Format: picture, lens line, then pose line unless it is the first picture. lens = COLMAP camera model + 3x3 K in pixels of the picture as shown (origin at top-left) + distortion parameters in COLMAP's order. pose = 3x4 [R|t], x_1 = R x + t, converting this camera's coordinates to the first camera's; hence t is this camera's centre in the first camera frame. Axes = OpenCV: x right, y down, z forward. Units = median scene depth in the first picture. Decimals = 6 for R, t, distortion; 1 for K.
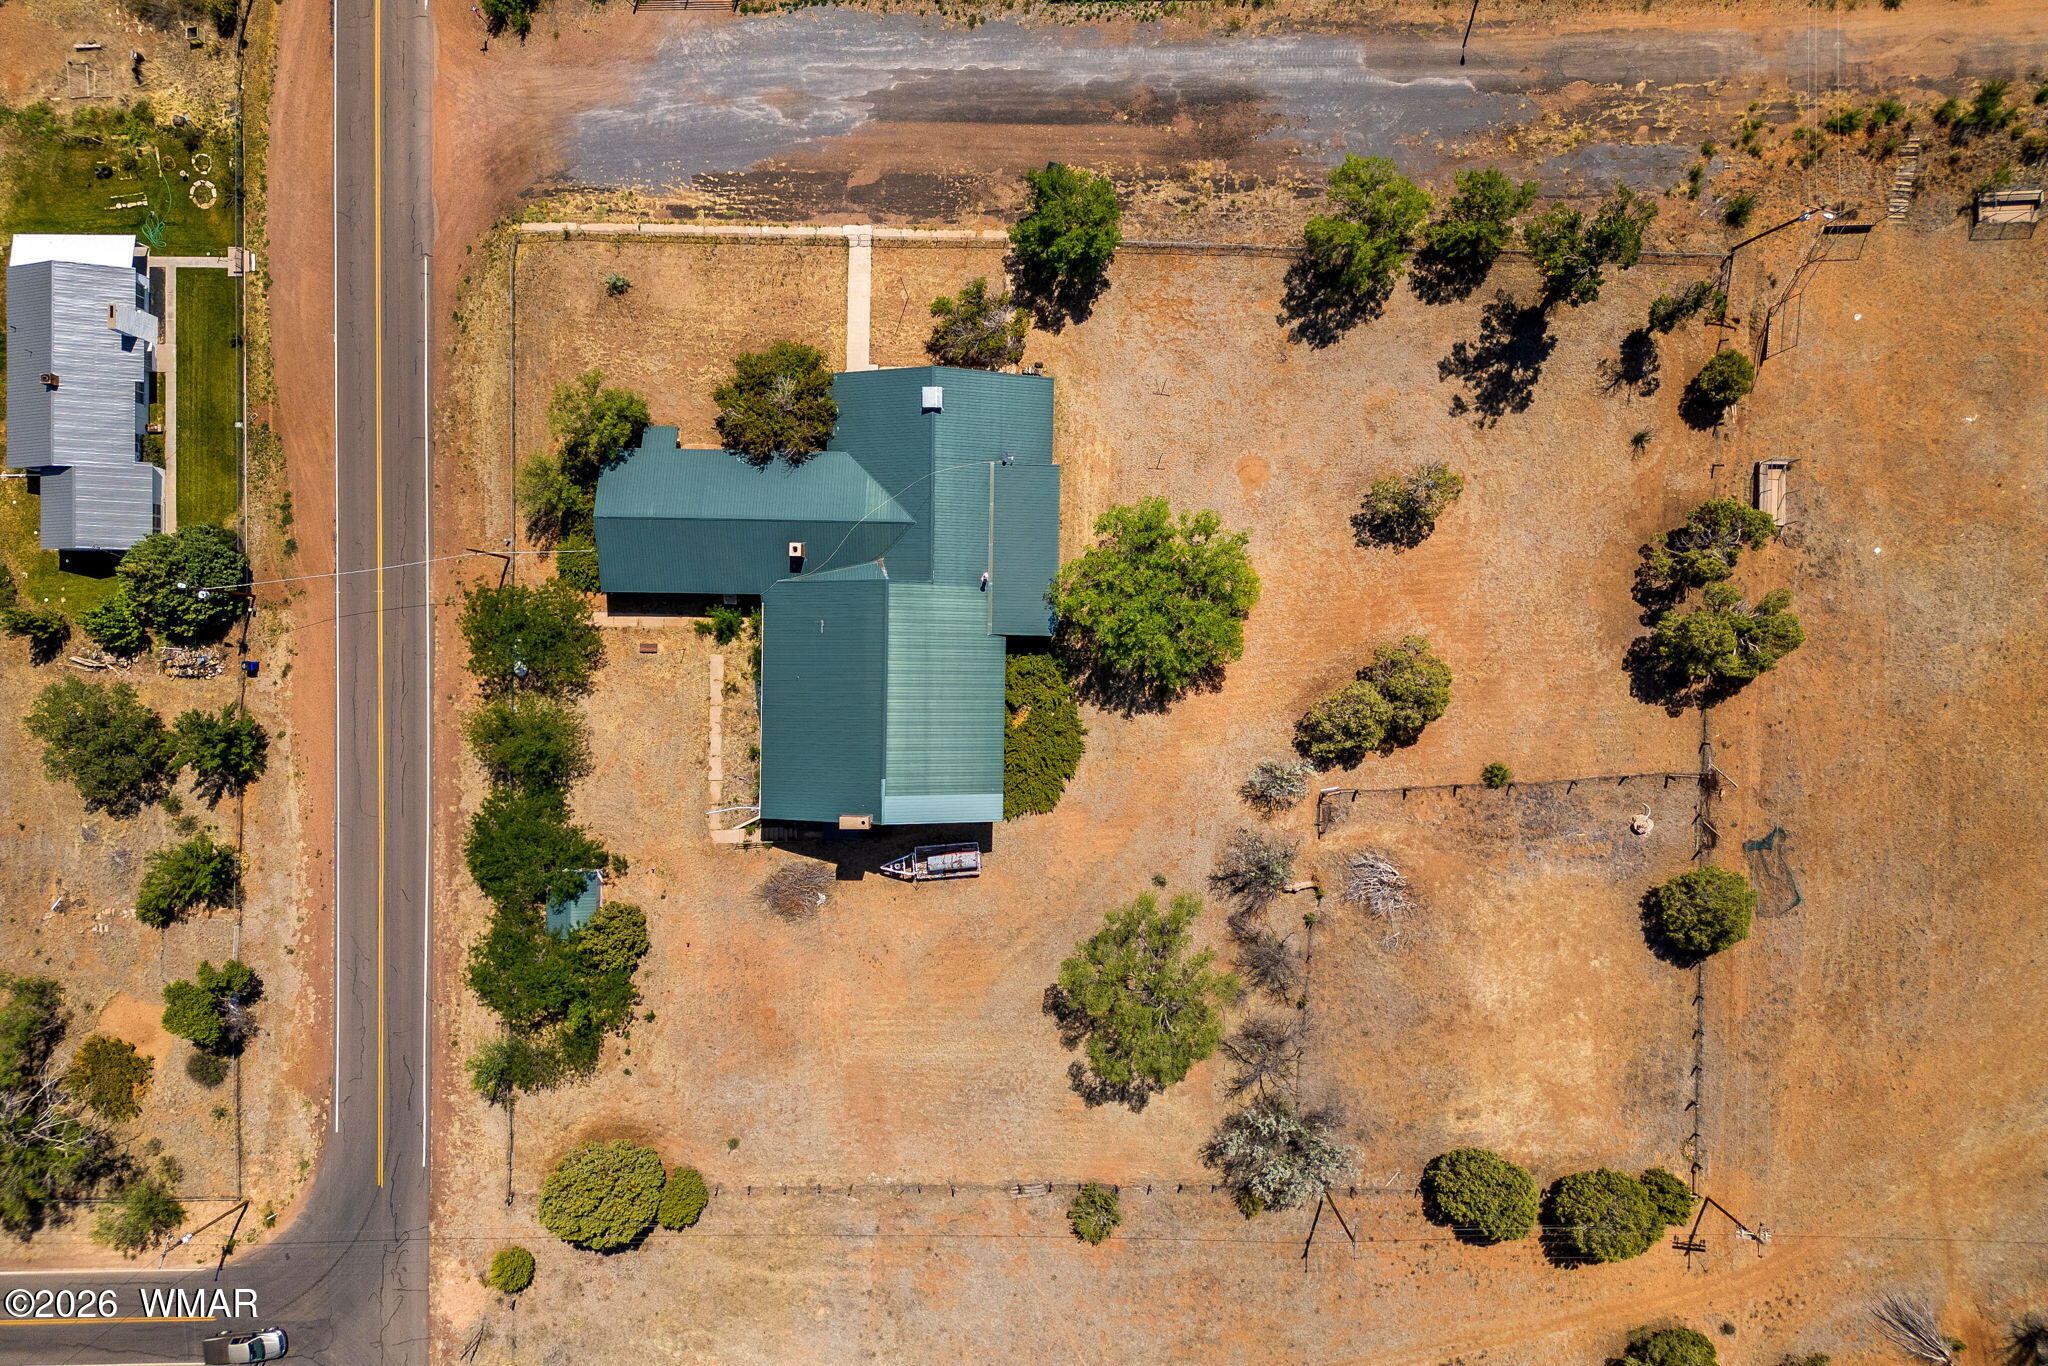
lens RADIAL K [[1457.4, 0, 1024.0], [0, 1457.4, 683.0], [0, 0, 1]] dist [0.051977, -0.002694]
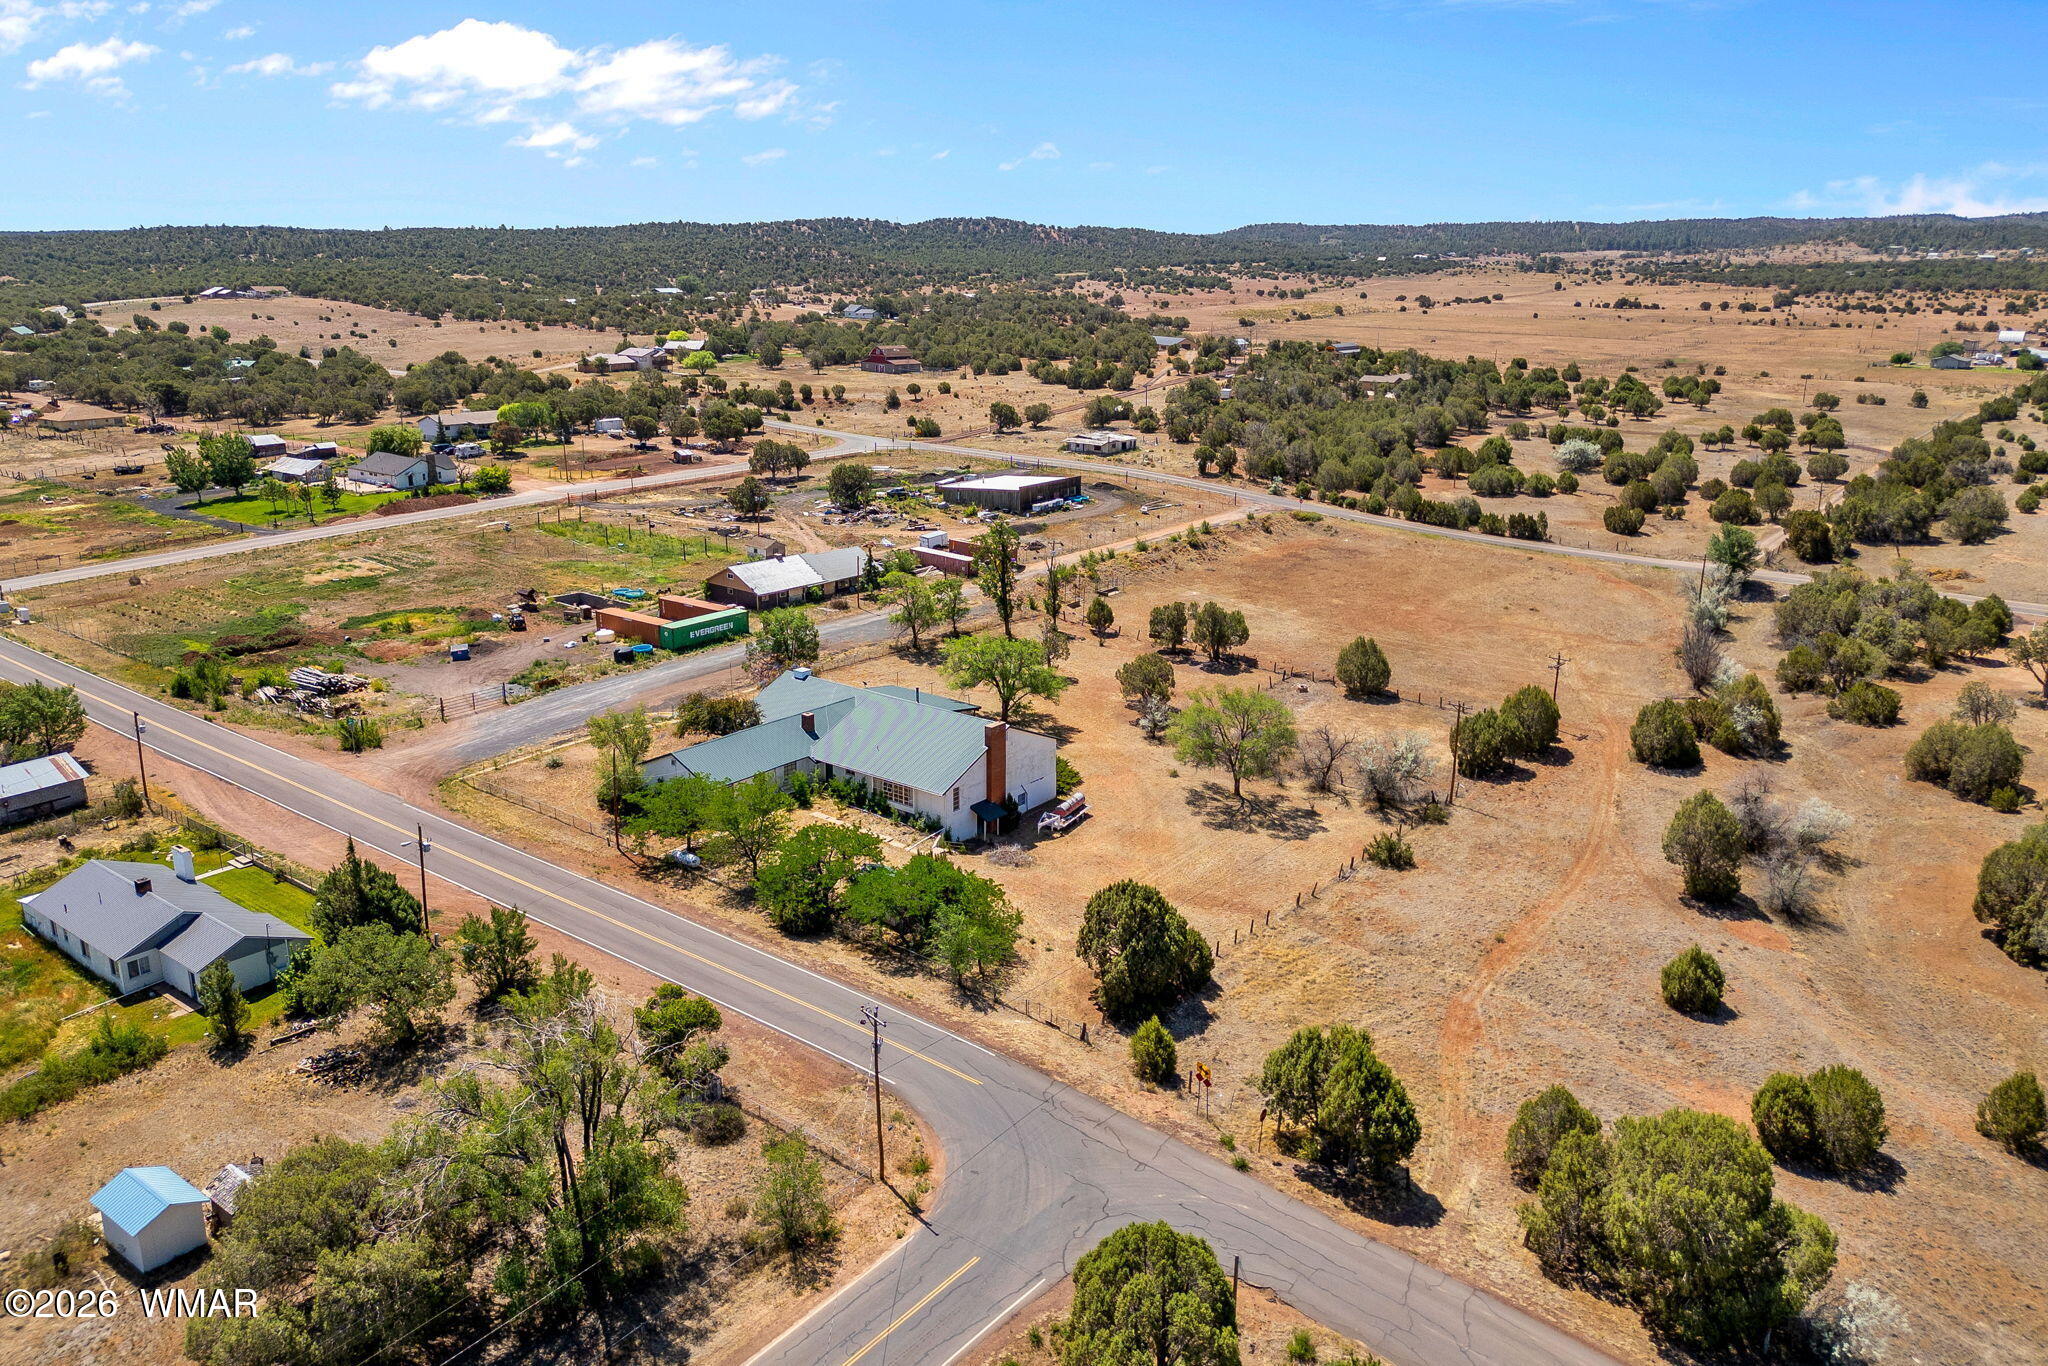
lens RADIAL K [[1457.4, 0, 1024.0], [0, 1457.4, 683.0], [0, 0, 1]] dist [0.051977, -0.002694]
pose [[0.608695, -0.205293, 0.766385, -0.983683], [0.792928, 0.190894, -0.578641, 0.775628], [-0.027508, 0.959903, 0.278979, 0.561769]]
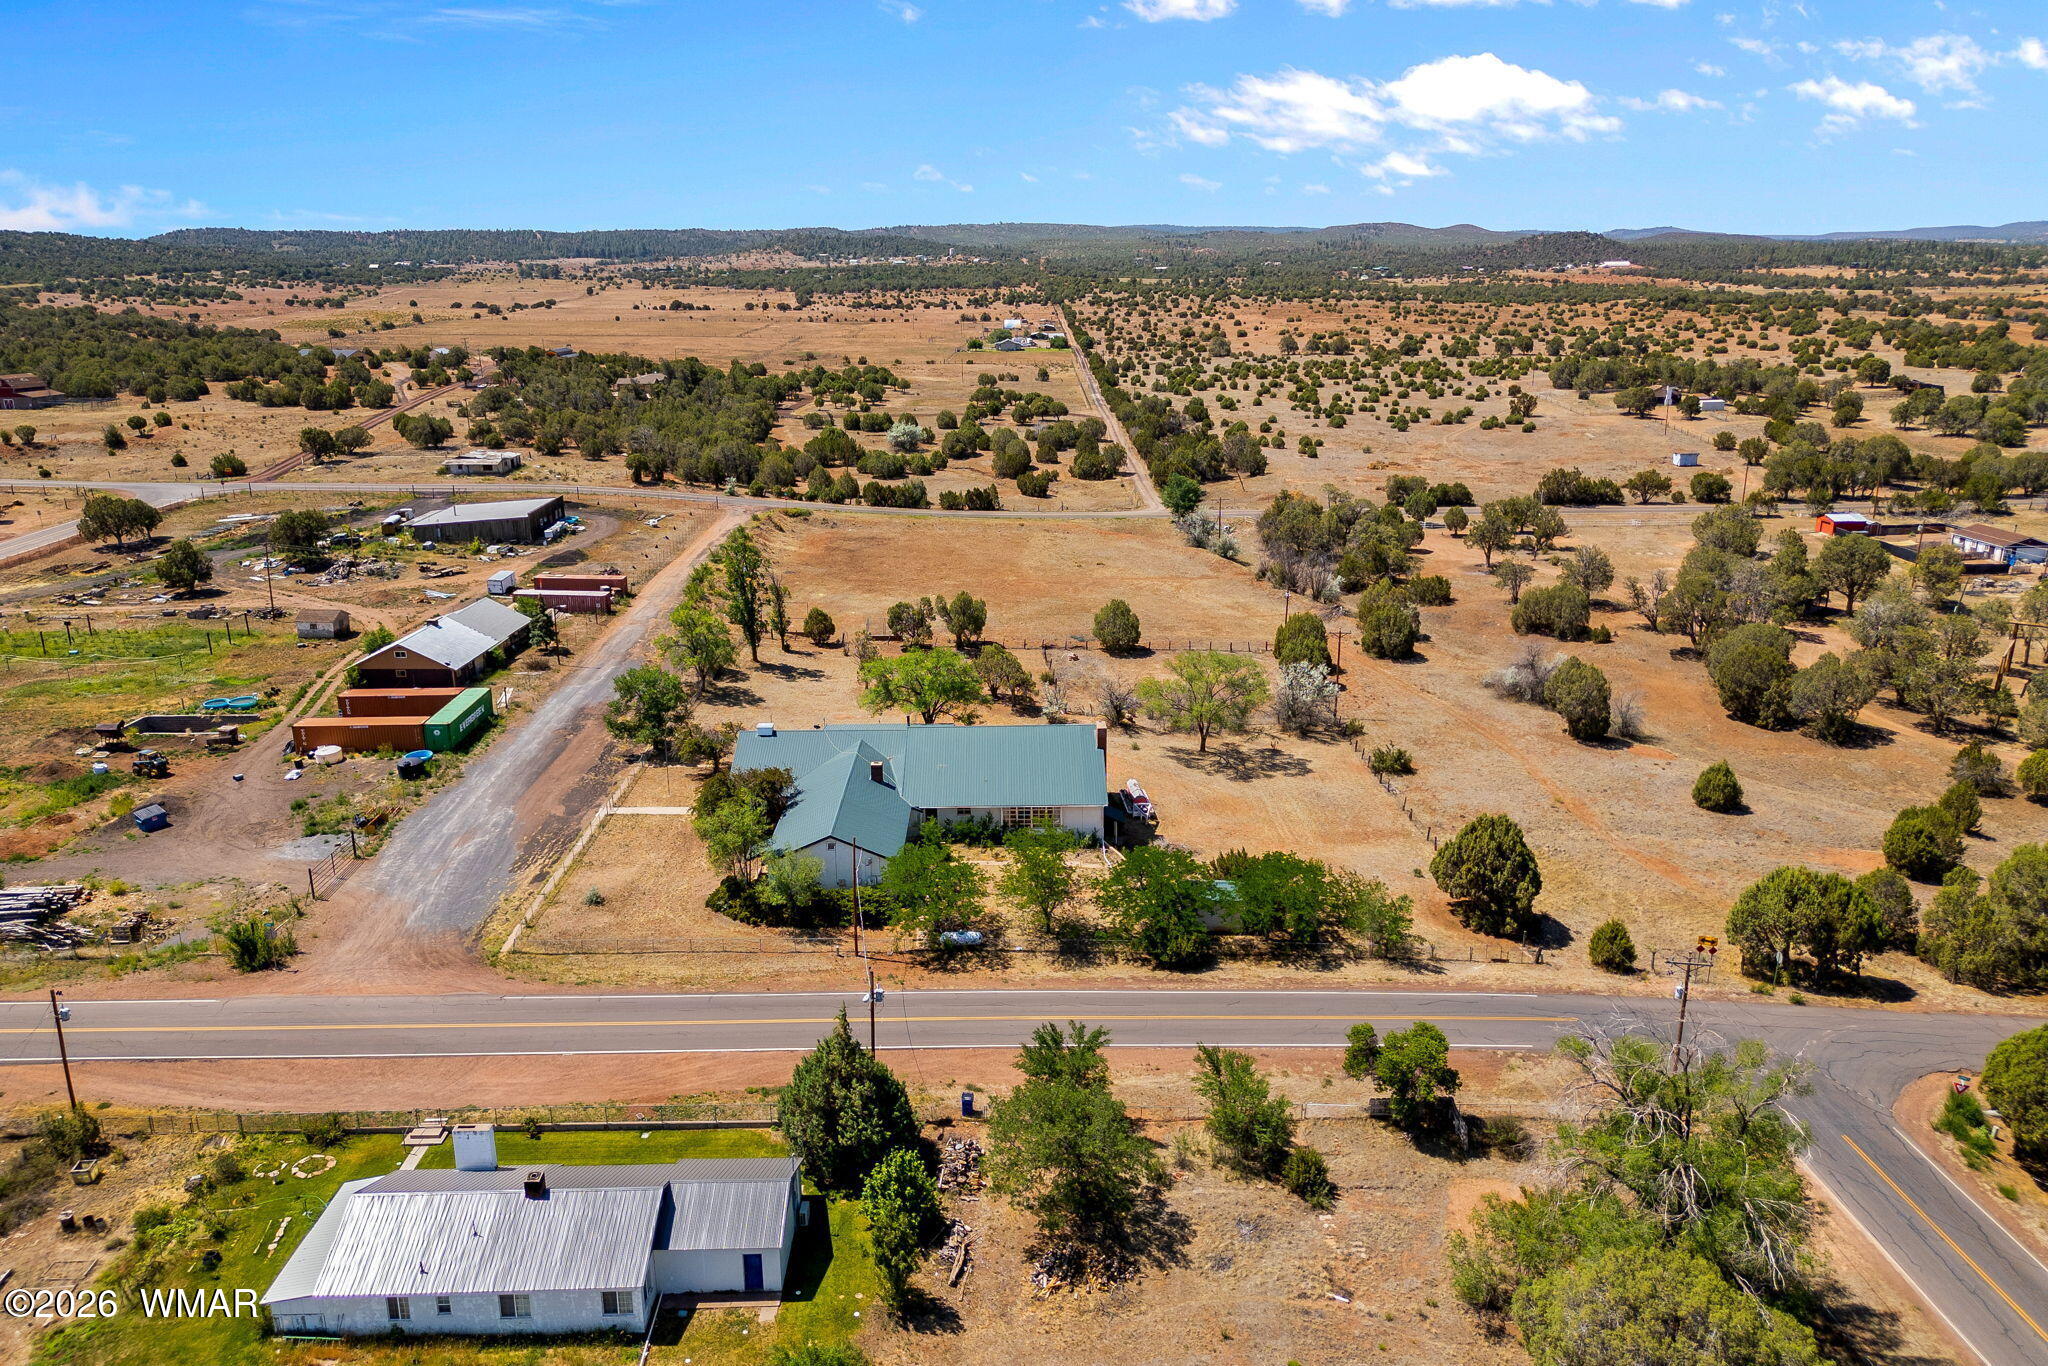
lens RADIAL K [[1403.9, 0, 1024.0], [0, 1403.9, 683.0], [0, 0, 1]] dist [0.007714, 0.001383]
pose [[-0.022646, -0.273292, 0.961665, -1.157525], [0.999668, 0.005605, 0.025134, -0.002838], [-0.012259, 0.961915, 0.273074, 0.587627]]
